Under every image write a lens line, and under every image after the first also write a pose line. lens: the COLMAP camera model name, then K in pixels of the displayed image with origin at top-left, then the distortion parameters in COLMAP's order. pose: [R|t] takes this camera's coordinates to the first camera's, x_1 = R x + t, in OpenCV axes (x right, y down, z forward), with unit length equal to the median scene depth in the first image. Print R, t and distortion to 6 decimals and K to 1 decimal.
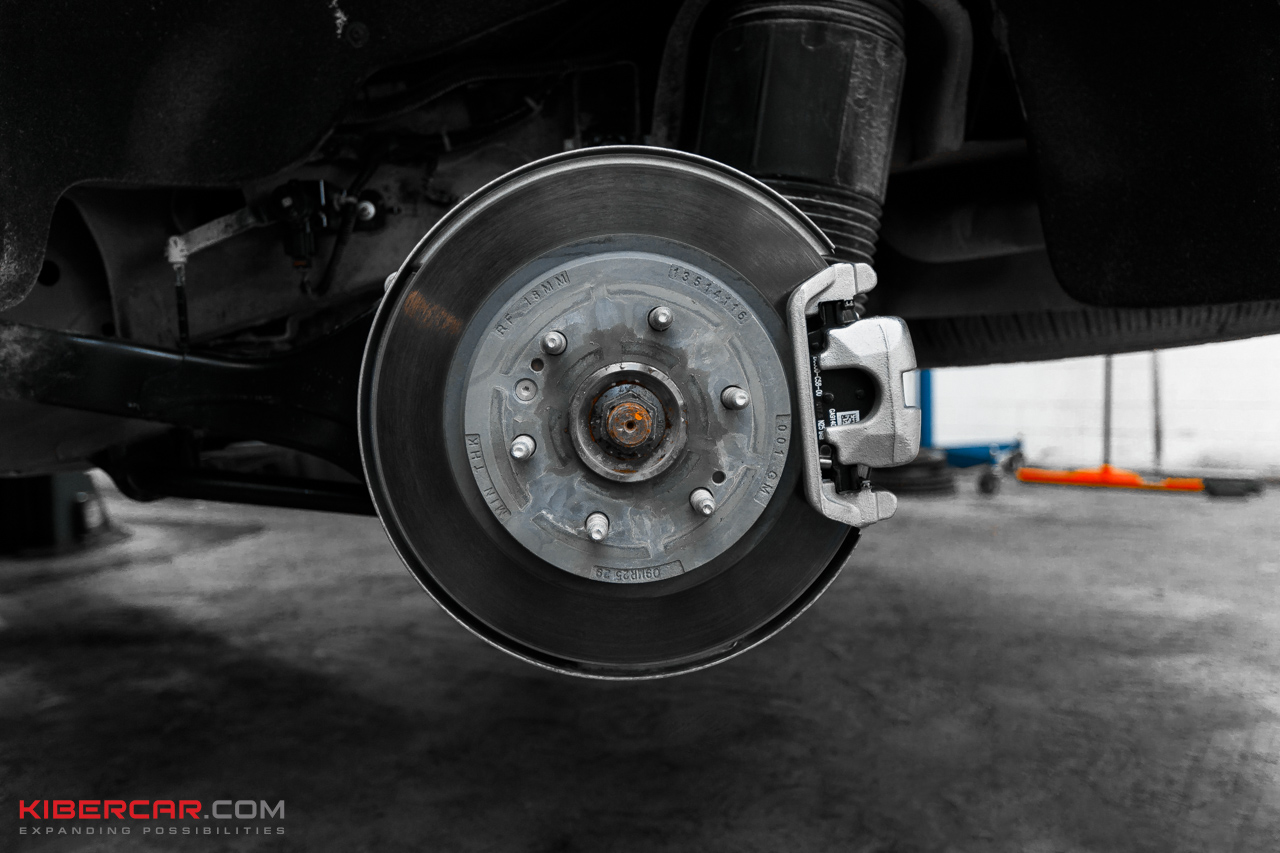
lens RADIAL K [[994.0, 0, 643.6], [0, 994.0, 428.4], [0, 0, 1]] dist [0.085317, 0.006133]
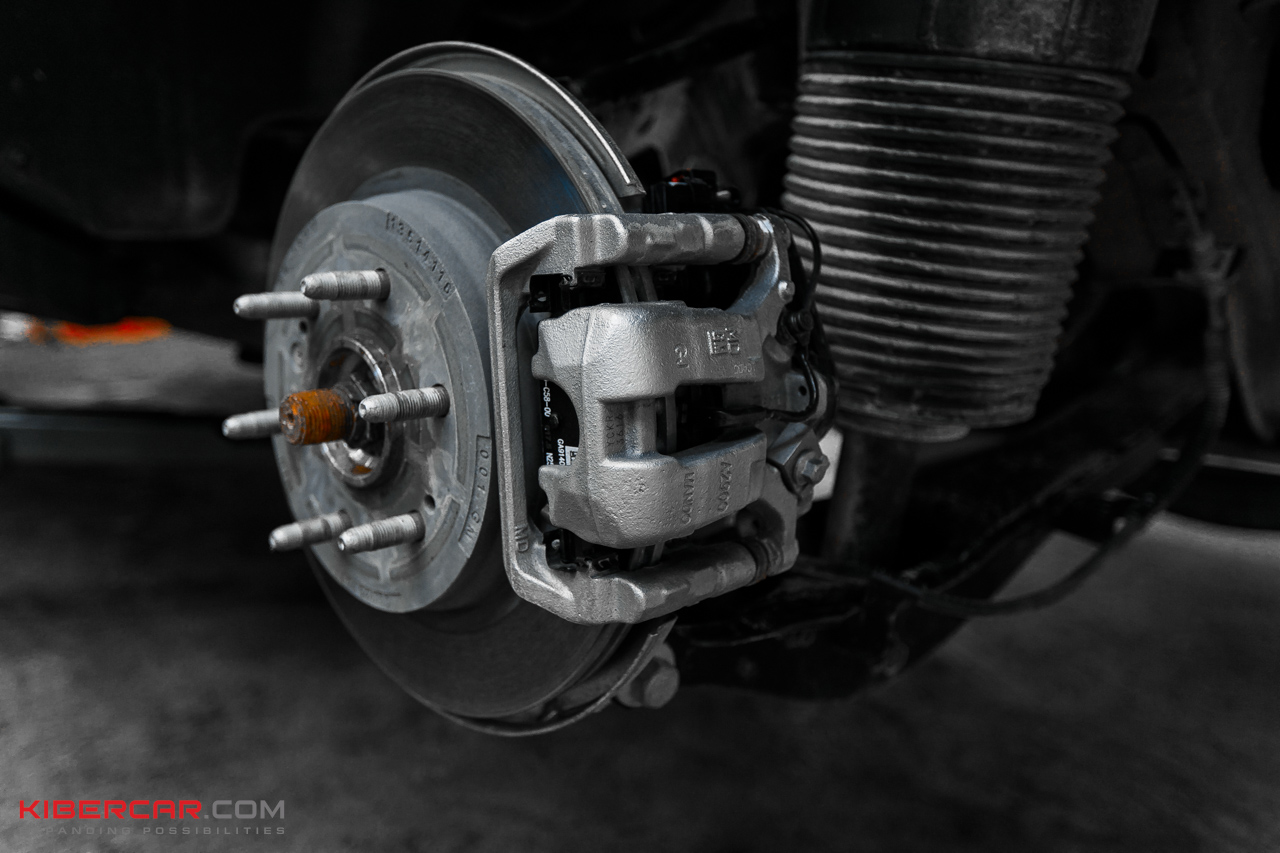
lens RADIAL K [[994.0, 0, 640.9], [0, 994.0, 423.5], [0, 0, 1]] dist [0.085317, 0.006133]
pose [[0.679091, 0.170775, -0.713913, 0.704516], [-0.083080, 0.984193, 0.156402, -0.139185], [0.729338, -0.046899, 0.682544, 0.604637]]
